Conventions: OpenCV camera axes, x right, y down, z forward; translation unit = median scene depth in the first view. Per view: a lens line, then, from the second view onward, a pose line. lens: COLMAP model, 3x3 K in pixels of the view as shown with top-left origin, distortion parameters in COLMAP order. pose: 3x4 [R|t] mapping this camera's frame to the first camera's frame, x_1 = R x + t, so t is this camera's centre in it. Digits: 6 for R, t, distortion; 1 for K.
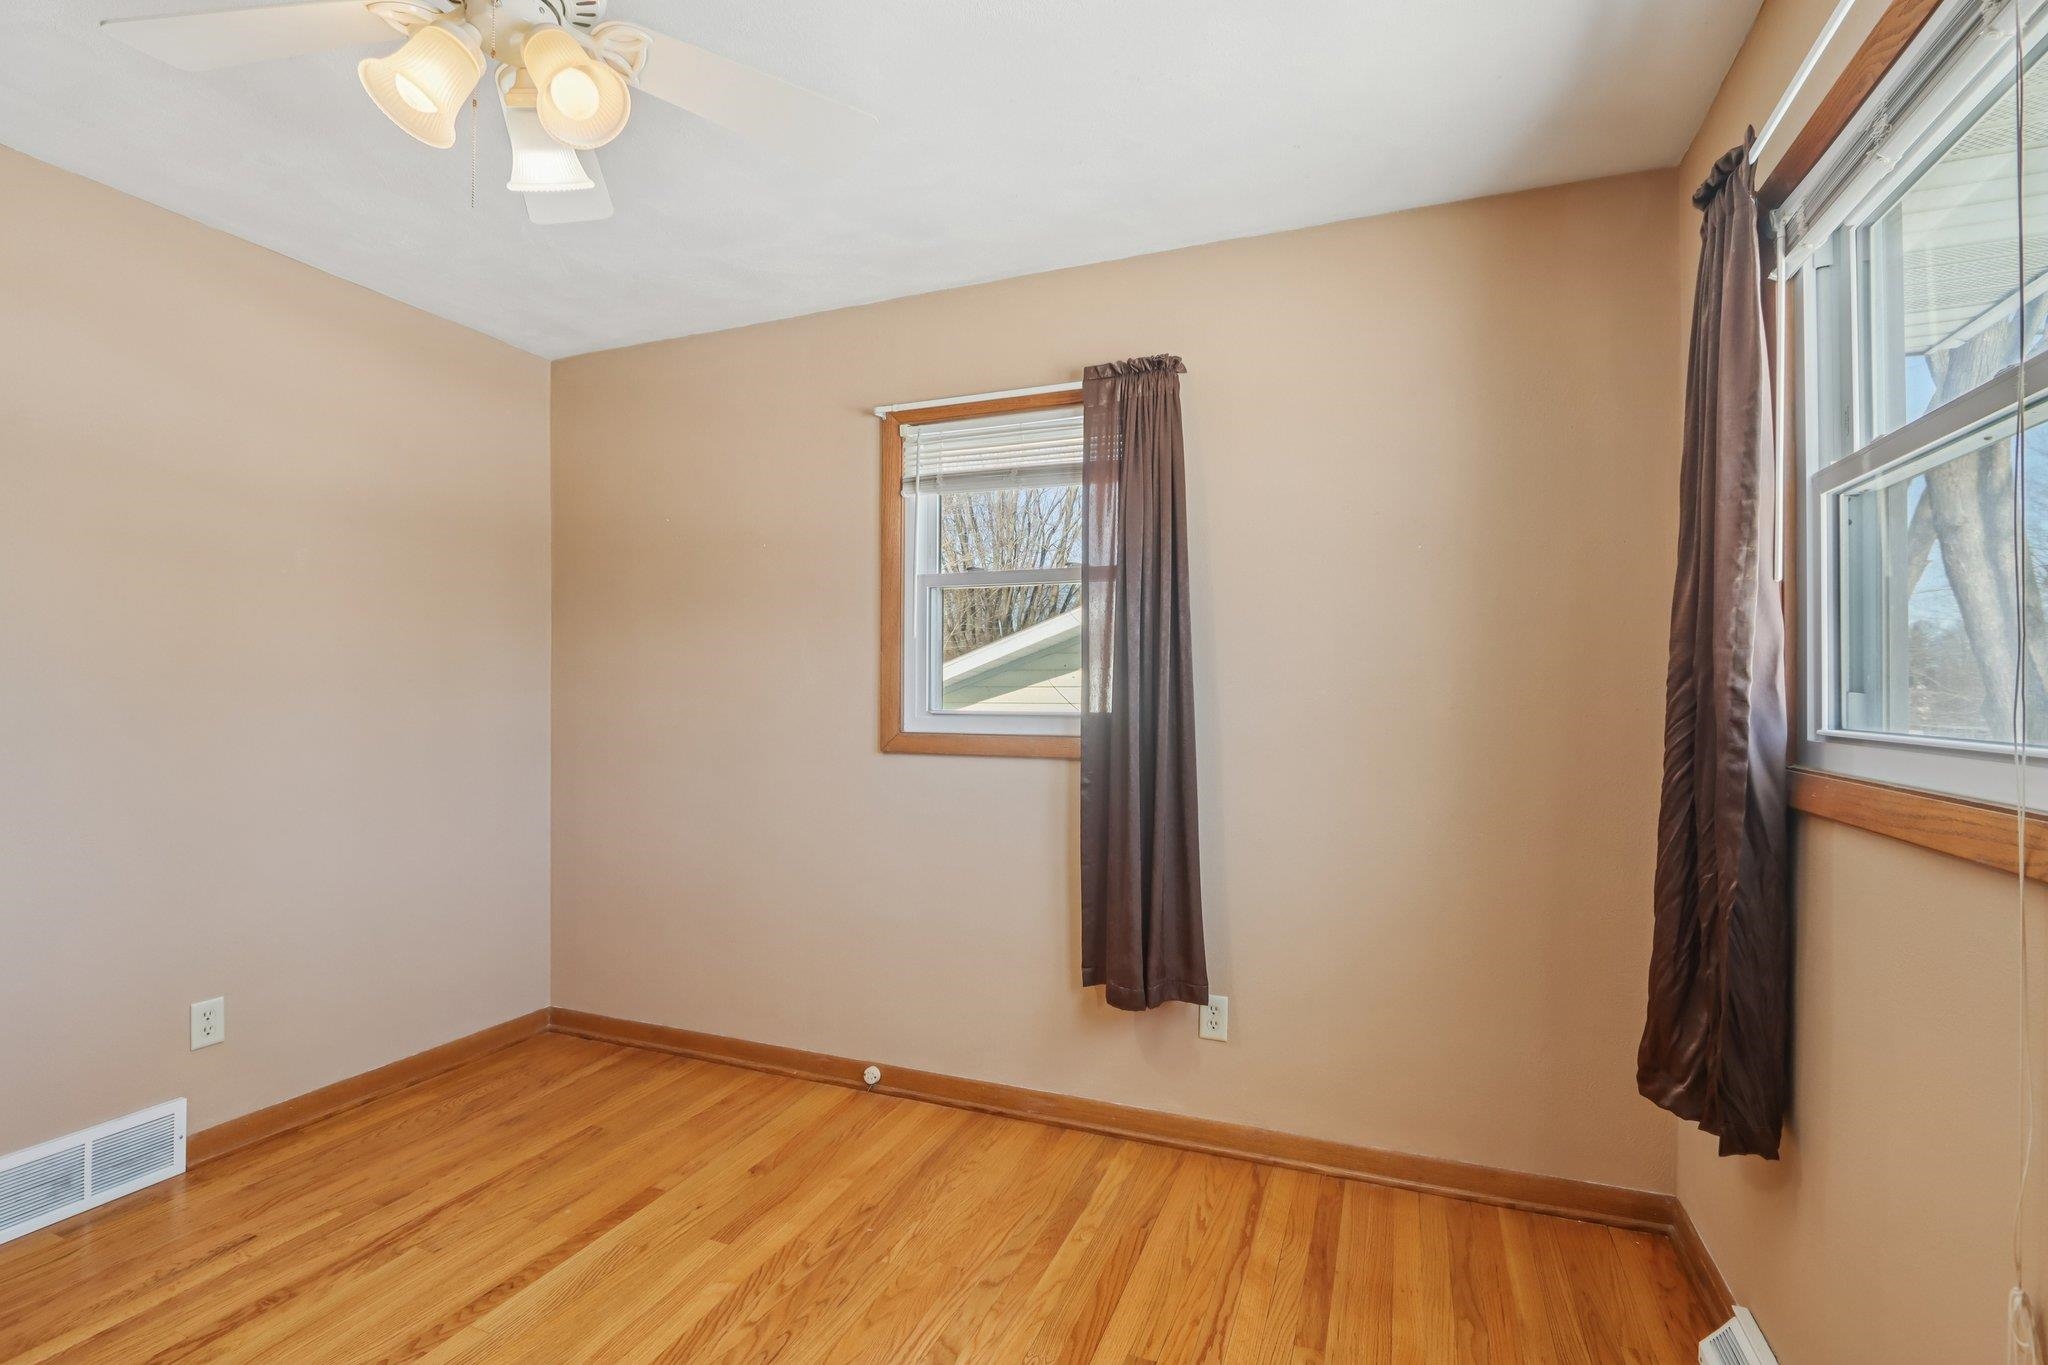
lens RADIAL K [[952.0, 0, 1032.4], [0, 952.0, 681.7], [0, 0, 1]] dist [-0.016849, 0.003308]
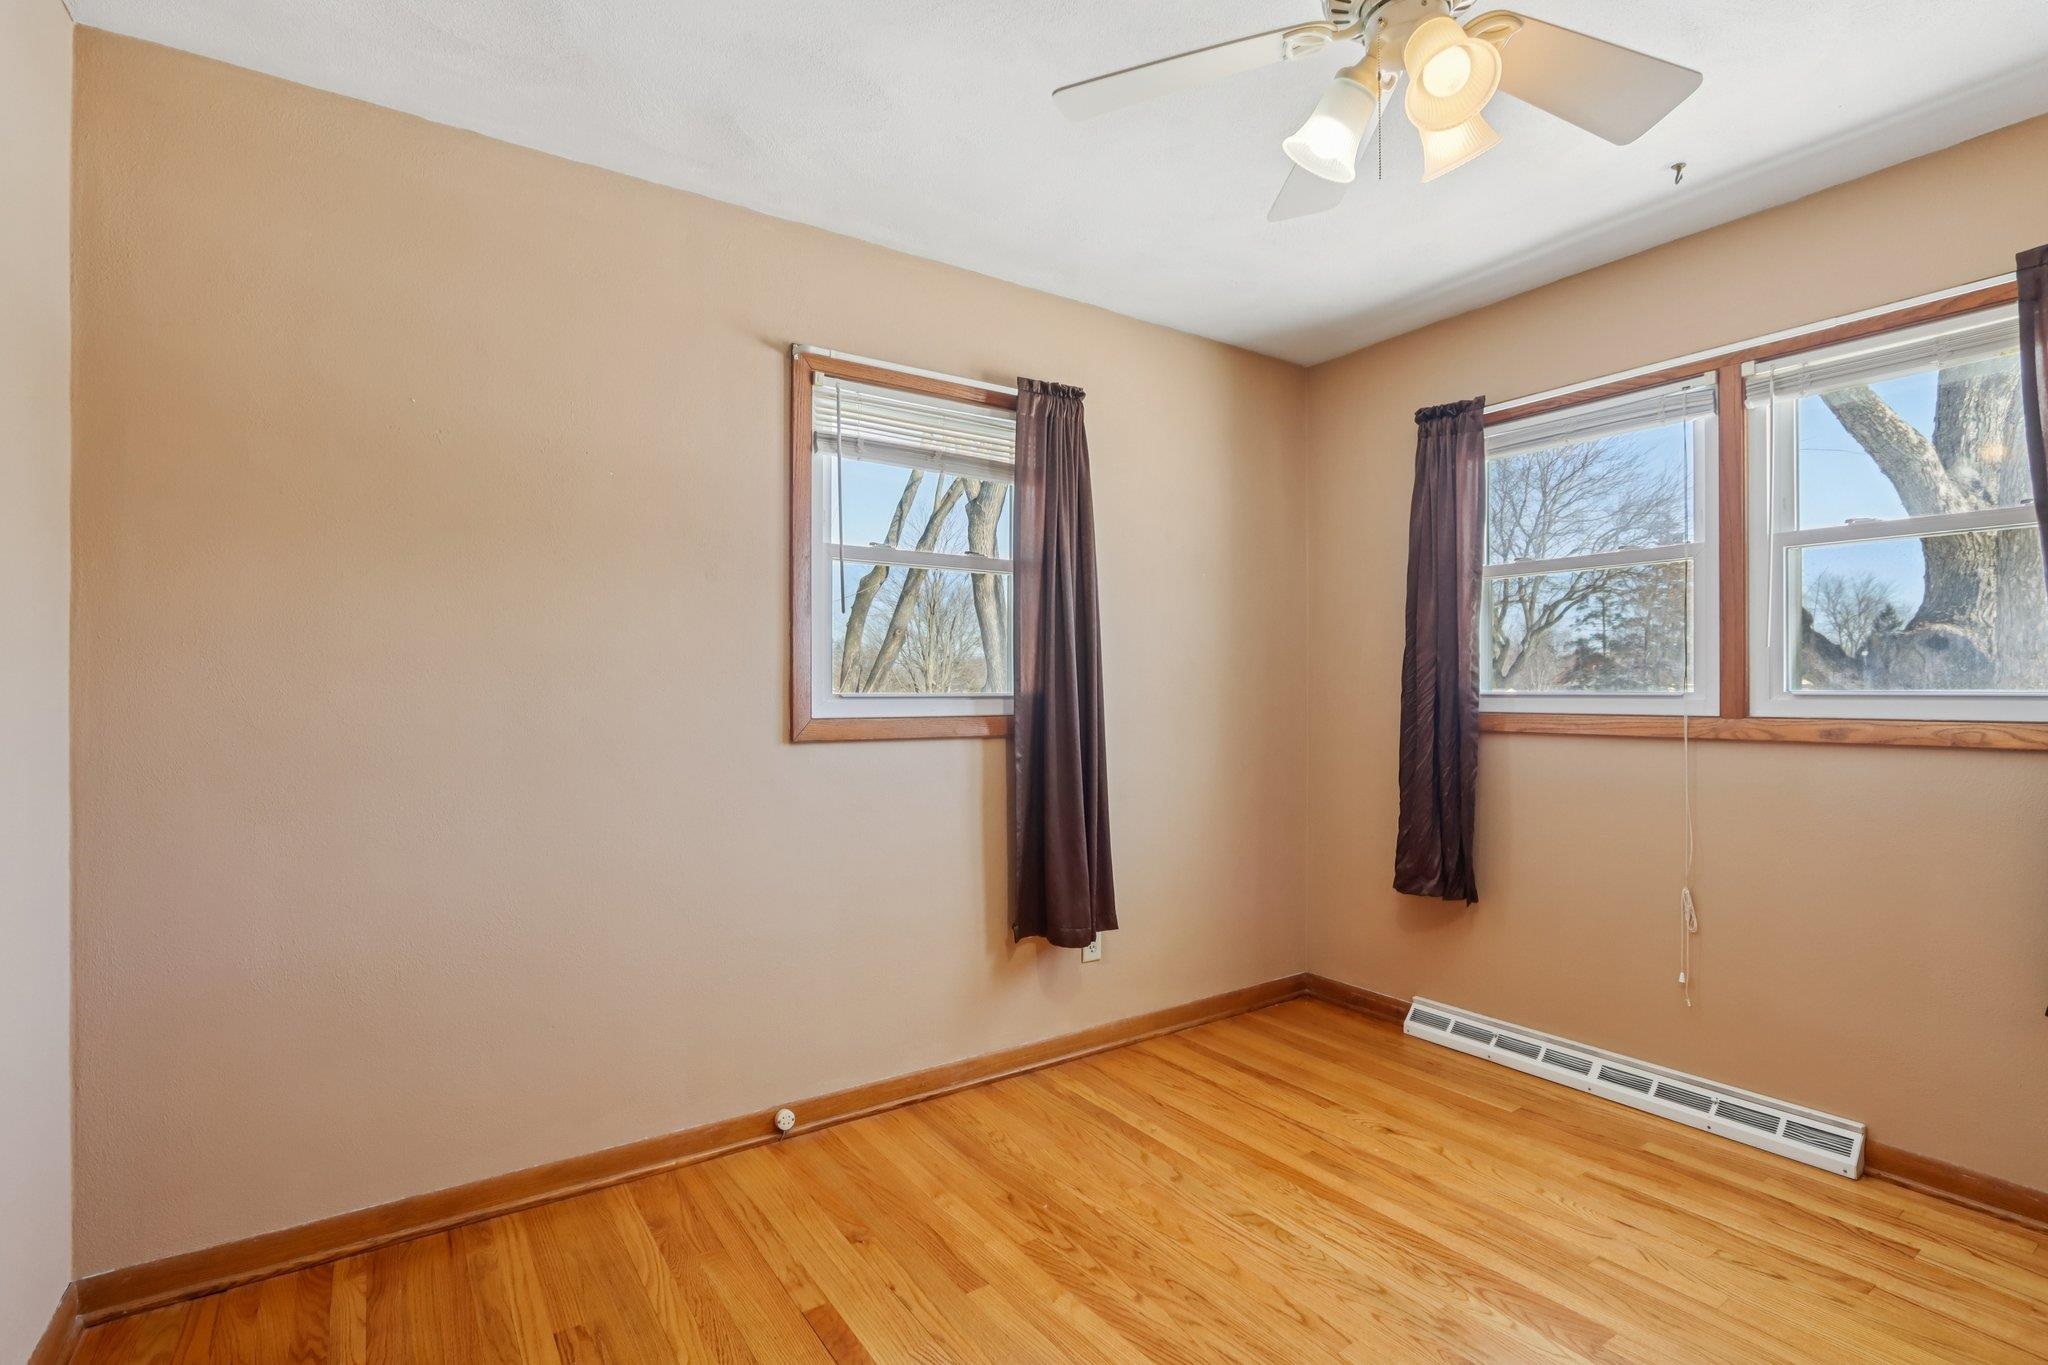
lens RADIAL K [[952.0, 0, 1020.9], [0, 952.0, 684.8], [0, 0, 1]] dist [-0.016849, 0.003308]
pose [[0.559042, 0.000334, 0.829139, -0.845914], [-0.005751, 0.999977, 0.003475, 0.018678], [-0.829119, -0.006711, 0.559031, 0.384553]]
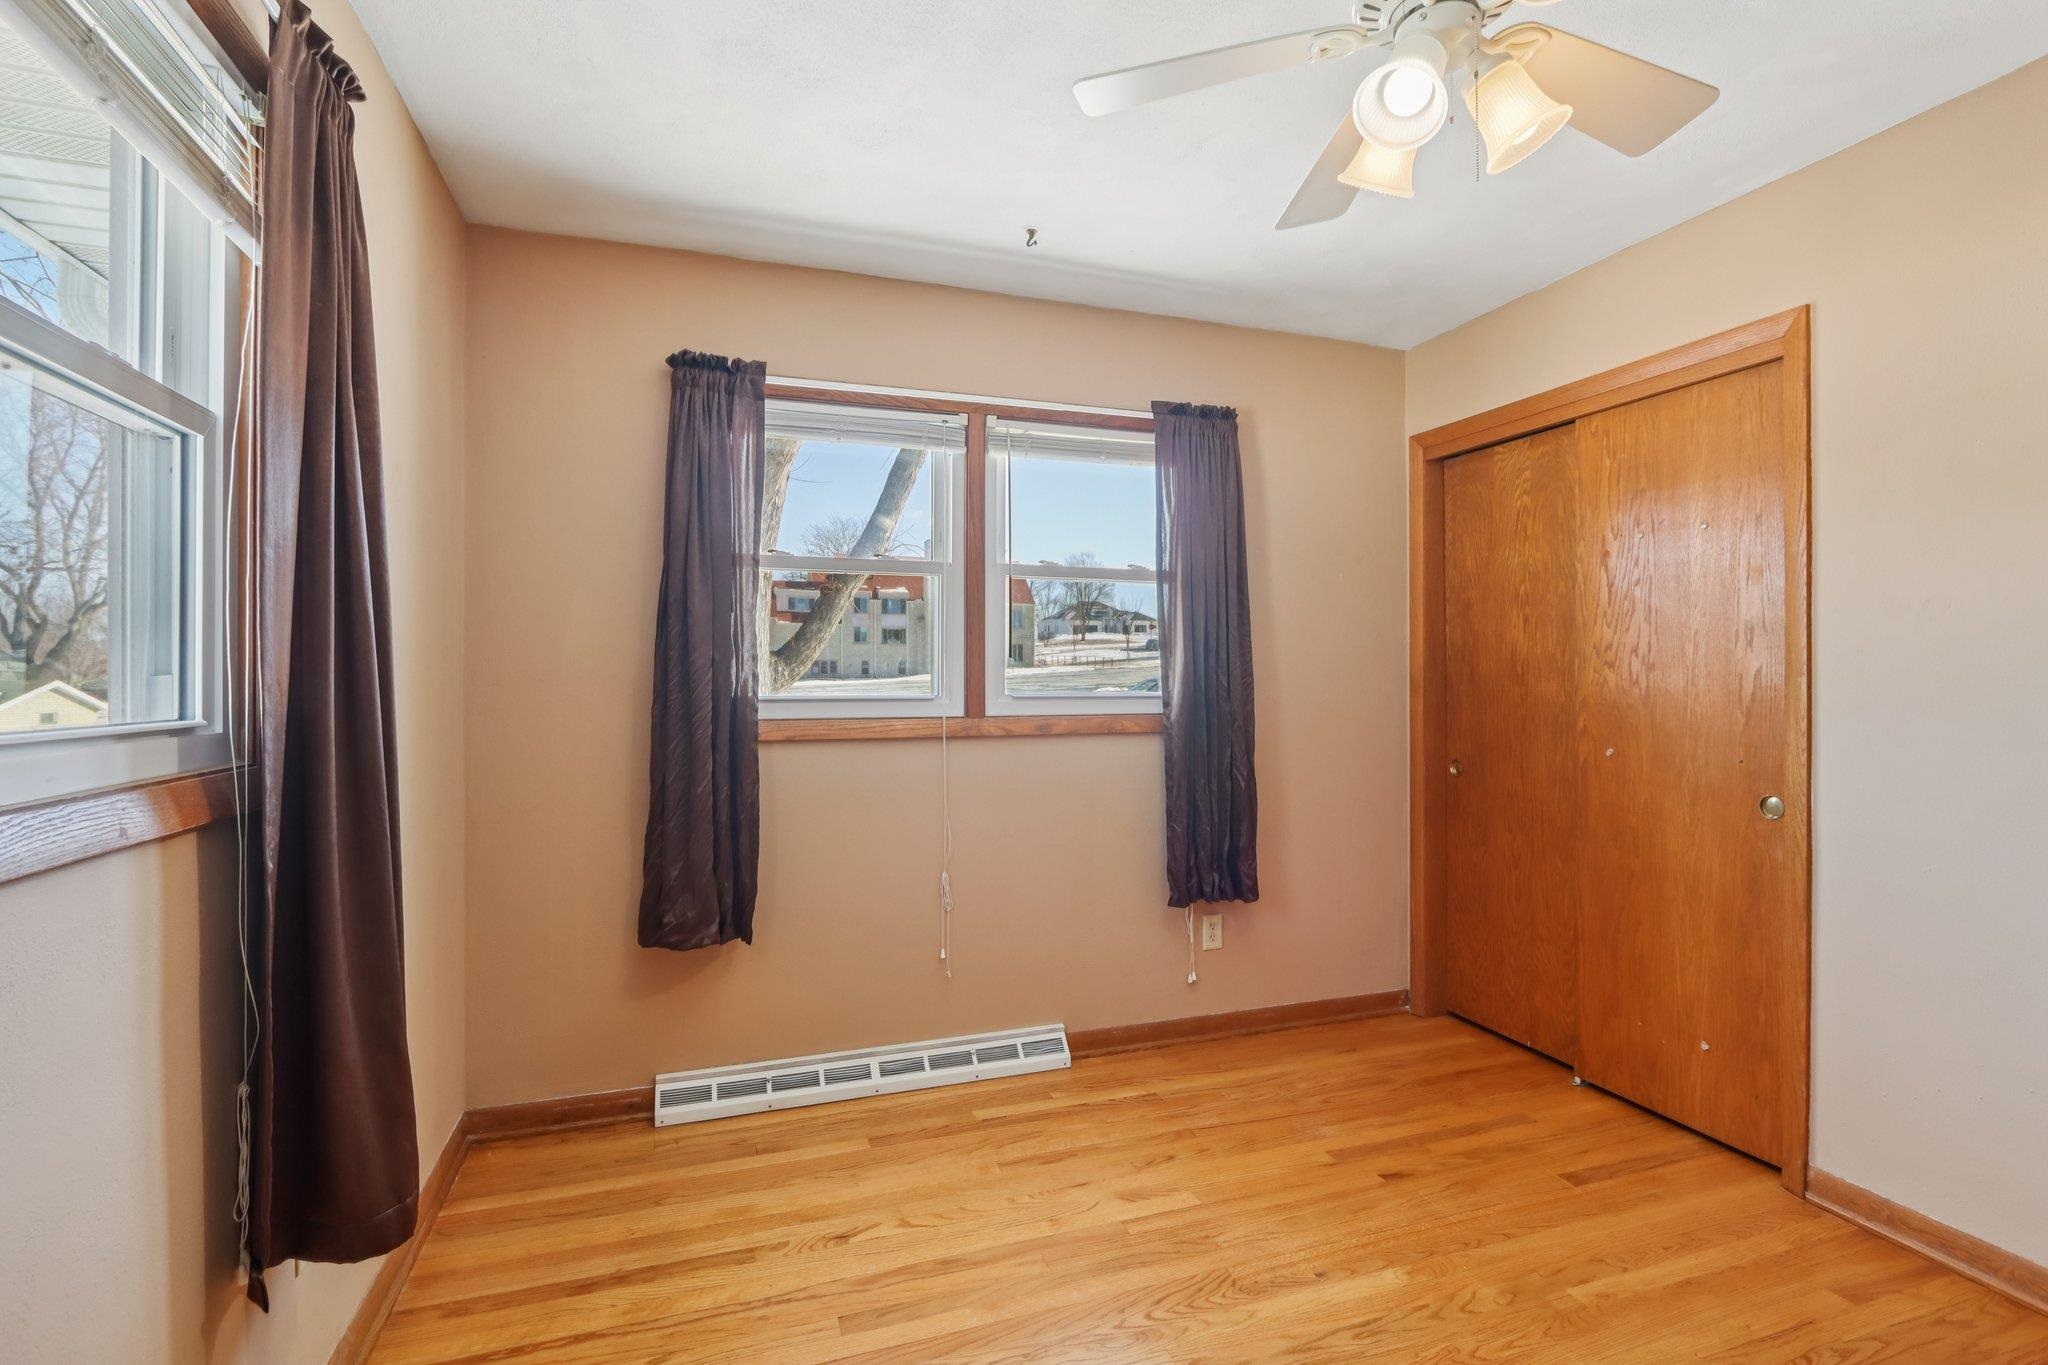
lens RADIAL K [[952.0, 0, 1016.0], [0, 952.0, 675.4], [0, 0, 1]] dist [-0.016849, 0.003308]
pose [[-0.652716, 0.000174, 0.757603, -0.526451], [-0.008692, 0.999932, -0.007718, 0.010469], [-0.757553, -0.011623, -0.652670, 1.023767]]
